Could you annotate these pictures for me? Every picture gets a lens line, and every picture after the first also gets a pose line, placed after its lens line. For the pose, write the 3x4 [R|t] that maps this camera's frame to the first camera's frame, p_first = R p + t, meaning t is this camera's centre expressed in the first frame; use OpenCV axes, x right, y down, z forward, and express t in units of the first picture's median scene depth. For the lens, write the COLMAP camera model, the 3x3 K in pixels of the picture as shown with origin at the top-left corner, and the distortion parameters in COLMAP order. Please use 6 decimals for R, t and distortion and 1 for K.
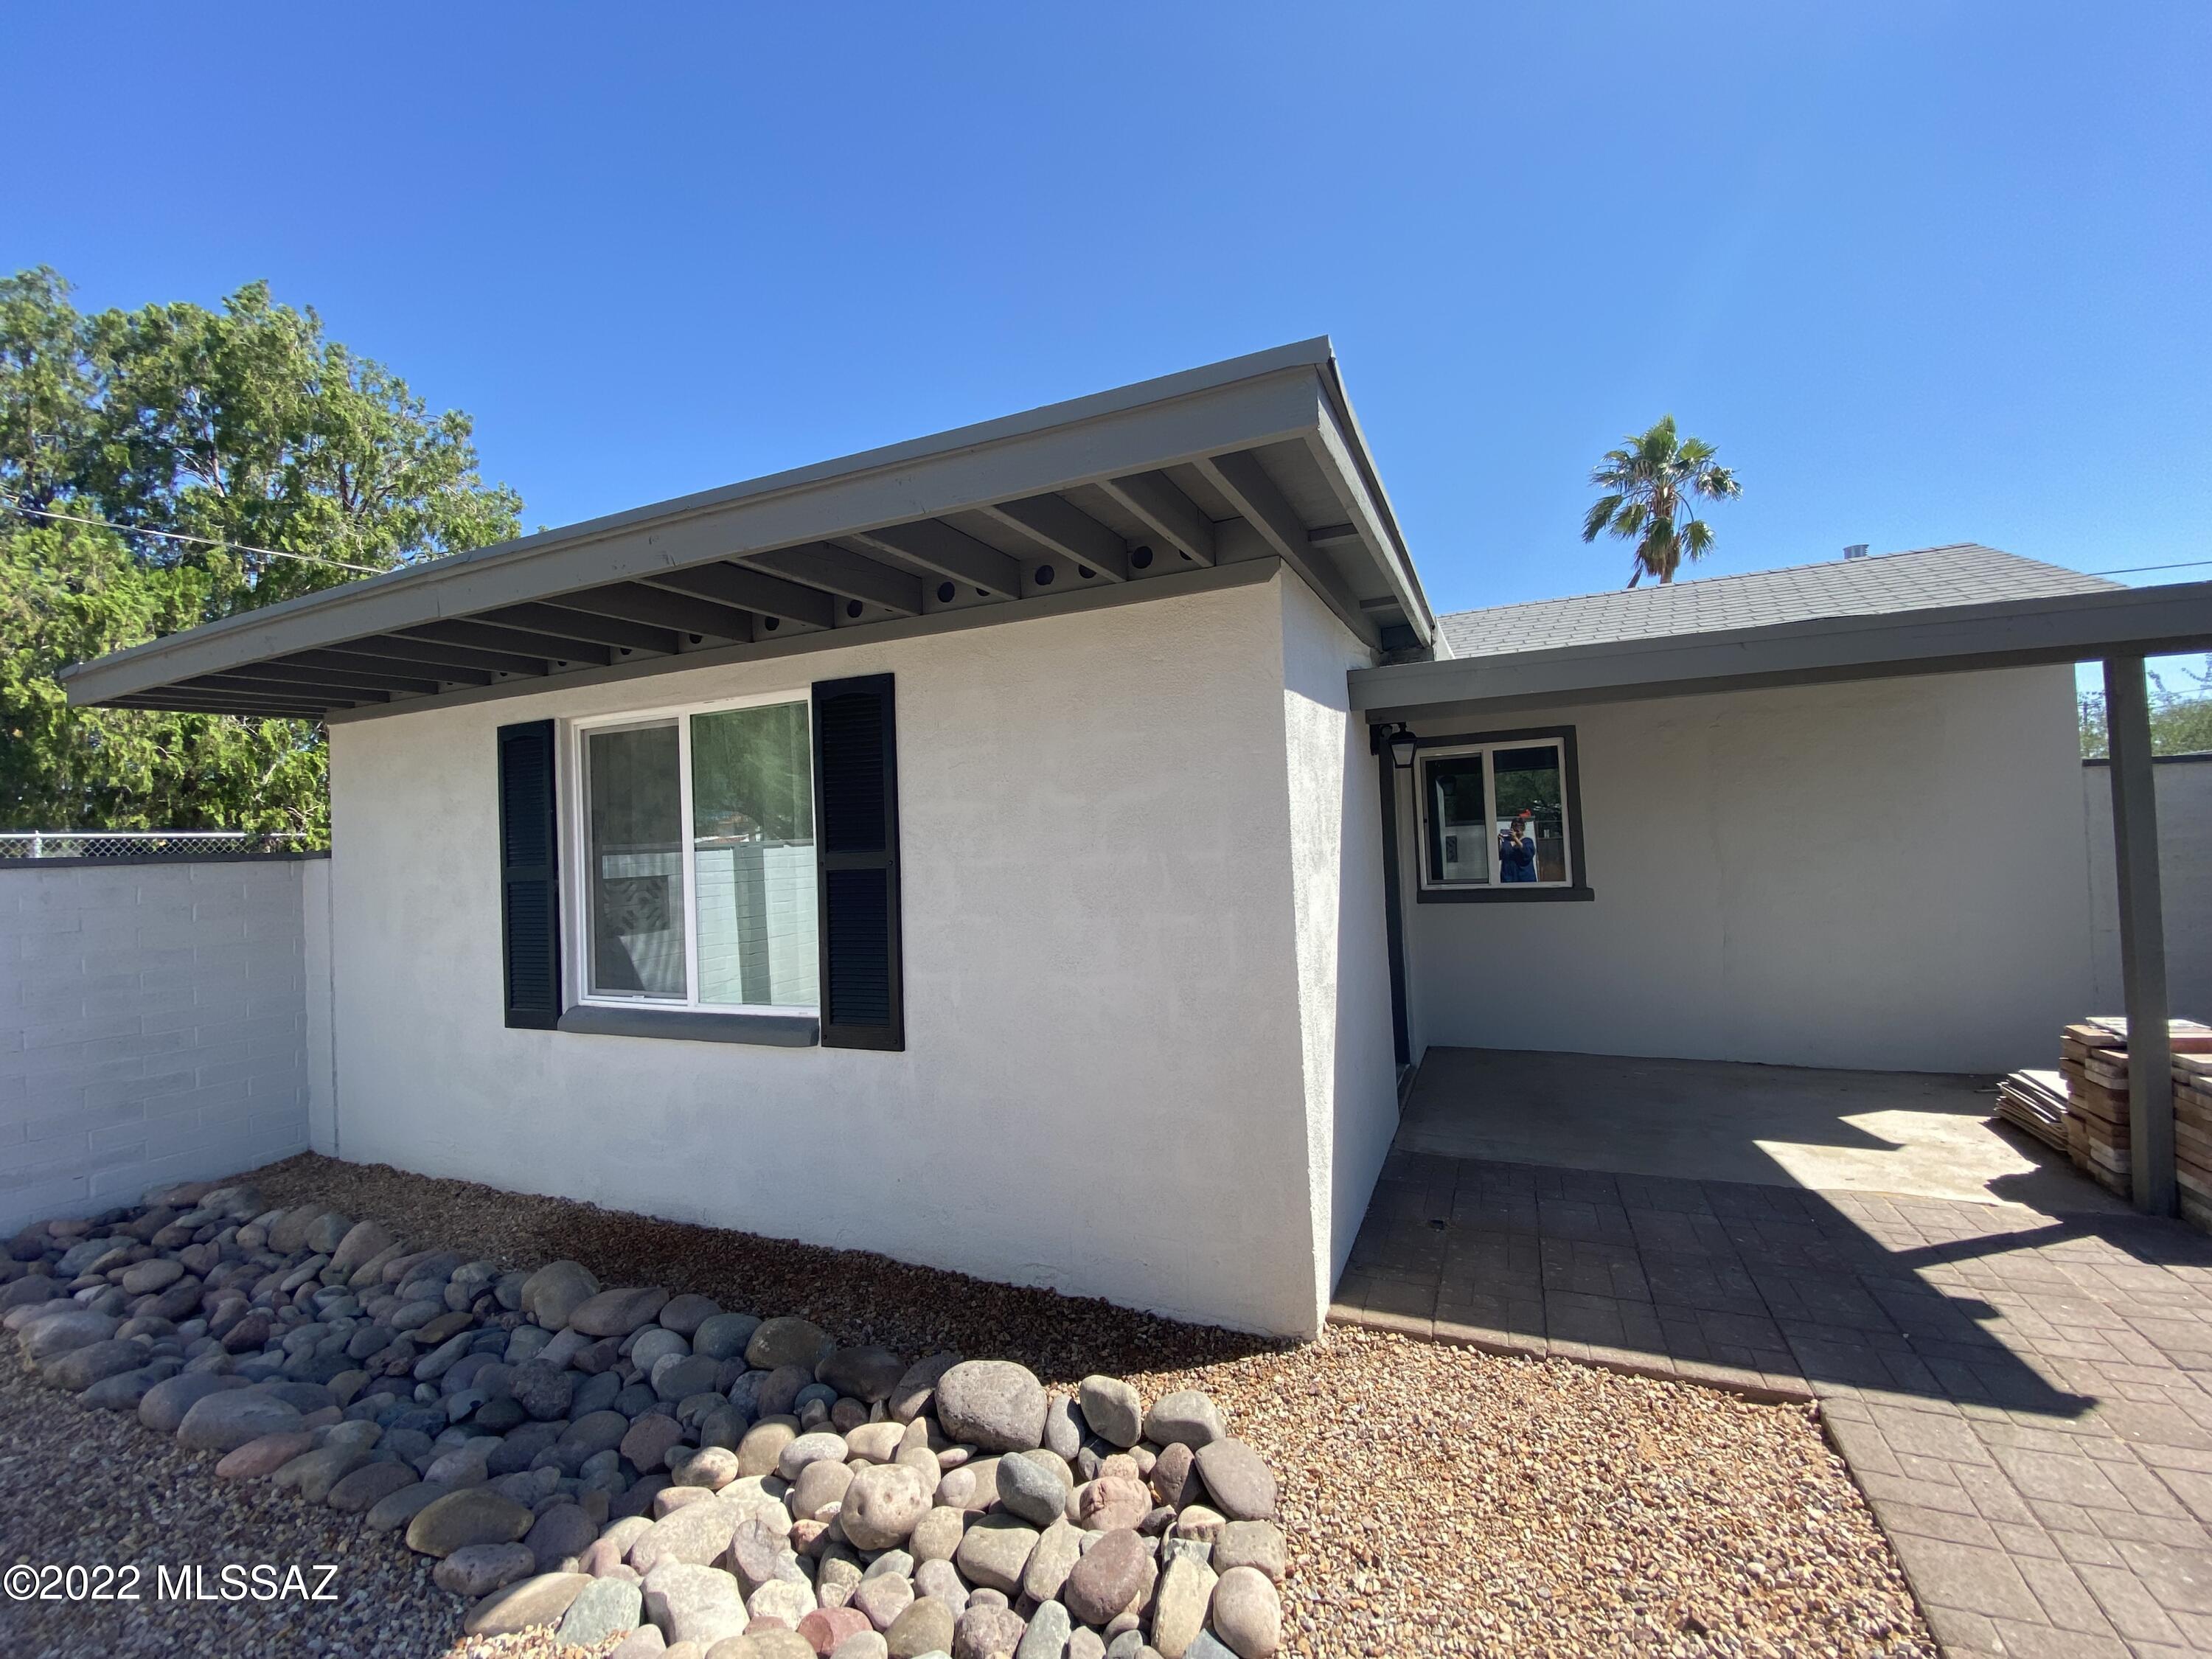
lens RADIAL K [[907.4, 0, 1118.2], [0, 907.4, 828.4], [0, 0, 1]] dist [0.001563, -0.002267]
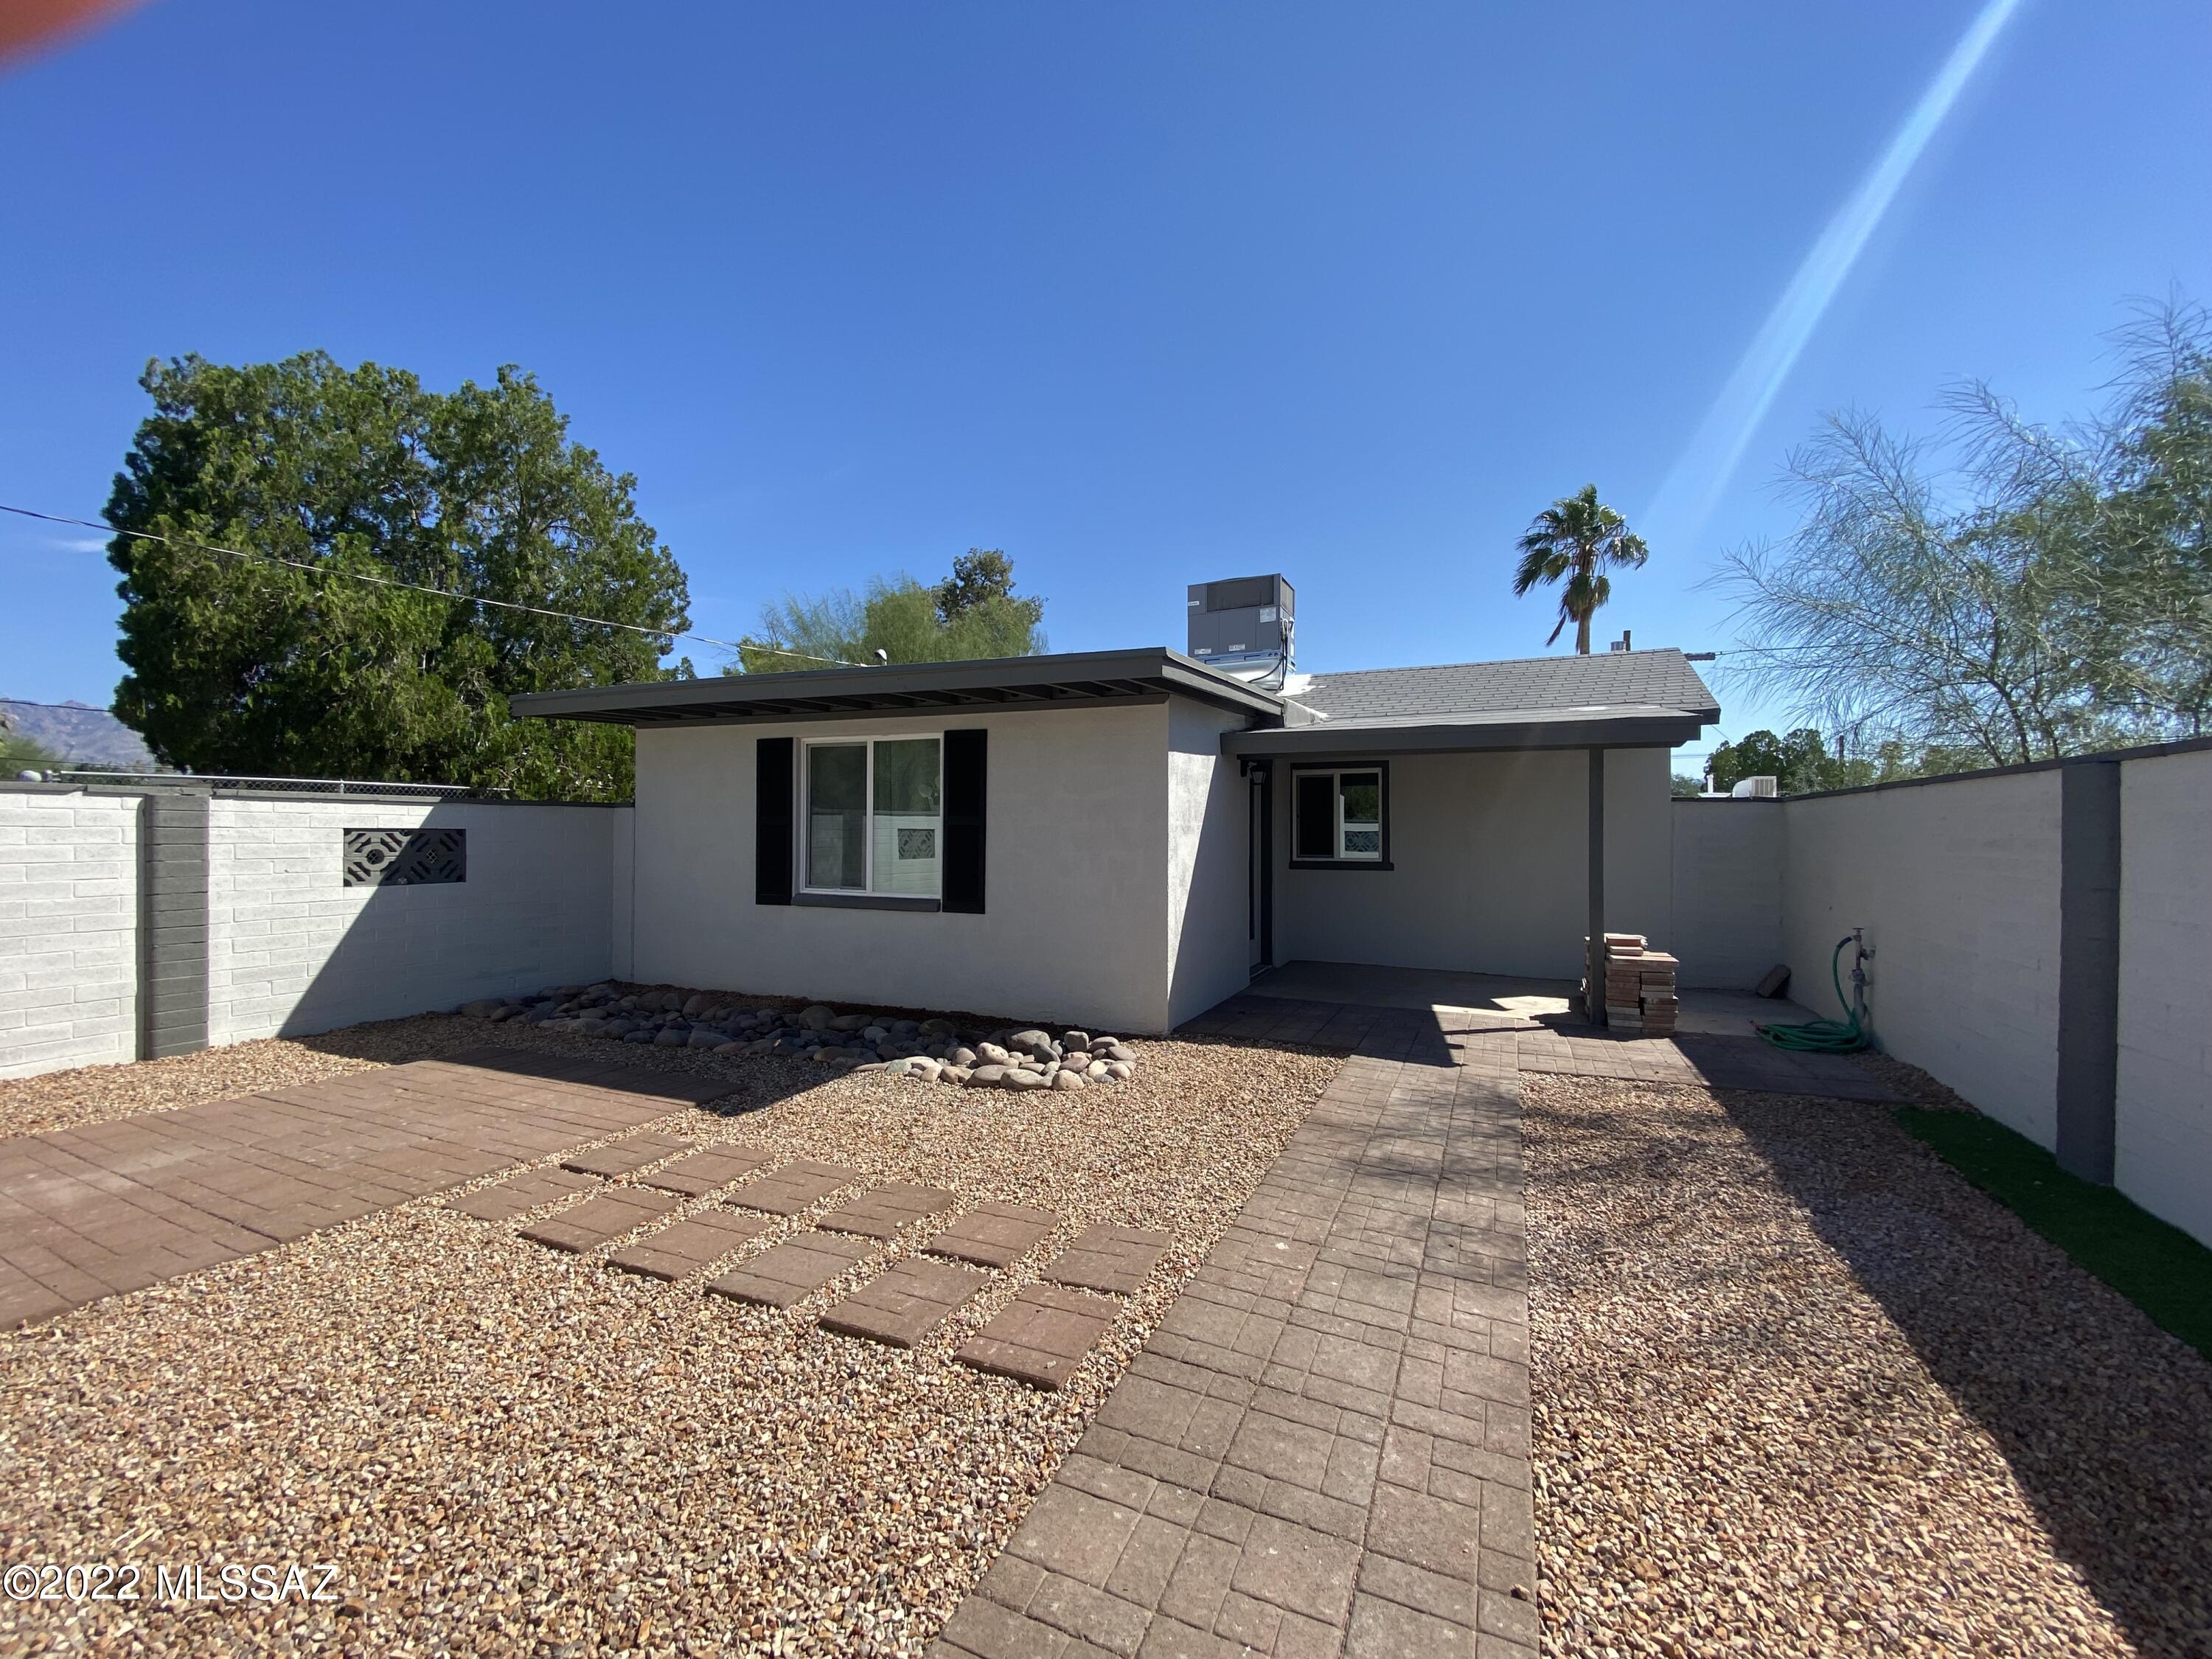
lens RADIAL K [[907.4, 0, 1105.0], [0, 907.4, 824.4], [0, 0, 1]] dist [0.001563, -0.002267]
pose [[0.998831, 0.047224, -0.010328, 0.039000], [-0.047106, 0.998825, 0.011386, 0.004827], [0.010853, -0.010887, 0.999882, -0.853147]]
